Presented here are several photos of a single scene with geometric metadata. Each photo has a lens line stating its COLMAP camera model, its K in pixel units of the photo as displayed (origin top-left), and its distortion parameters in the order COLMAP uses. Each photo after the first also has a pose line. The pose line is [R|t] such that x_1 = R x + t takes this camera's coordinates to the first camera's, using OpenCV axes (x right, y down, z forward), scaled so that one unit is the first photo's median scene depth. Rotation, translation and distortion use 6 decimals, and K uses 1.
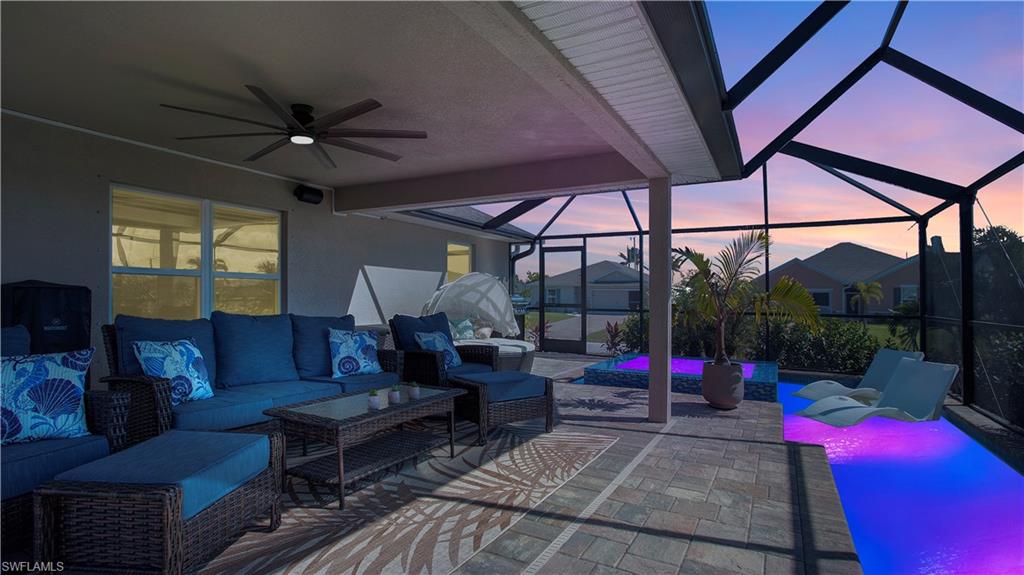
lens RADIAL K [[505.2, 0, 508.7], [0, 505.2, 280.7], [0, 0, 1]] dist [0.002067, 0.000922]
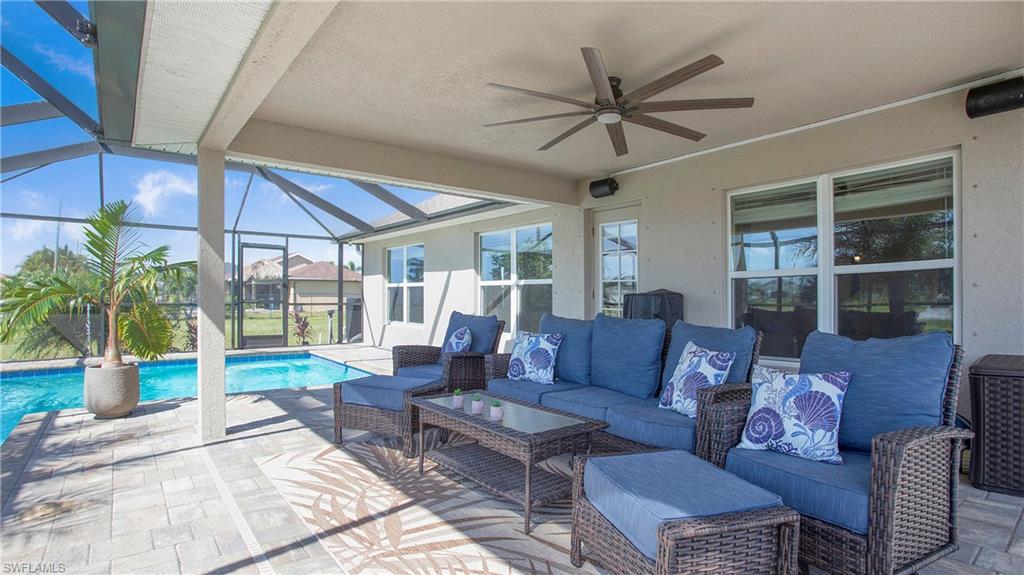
lens RADIAL K [[505.2, 0, 508.7], [0, 505.2, 280.7], [0, 0, 1]] dist [0.002067, 0.000922]
pose [[-0.405373, -0.070148, -0.911456, 0.731869], [0.012616, 0.996527, -0.082307, 0.062909], [0.914064, -0.044864, -0.403081, 1.617348]]
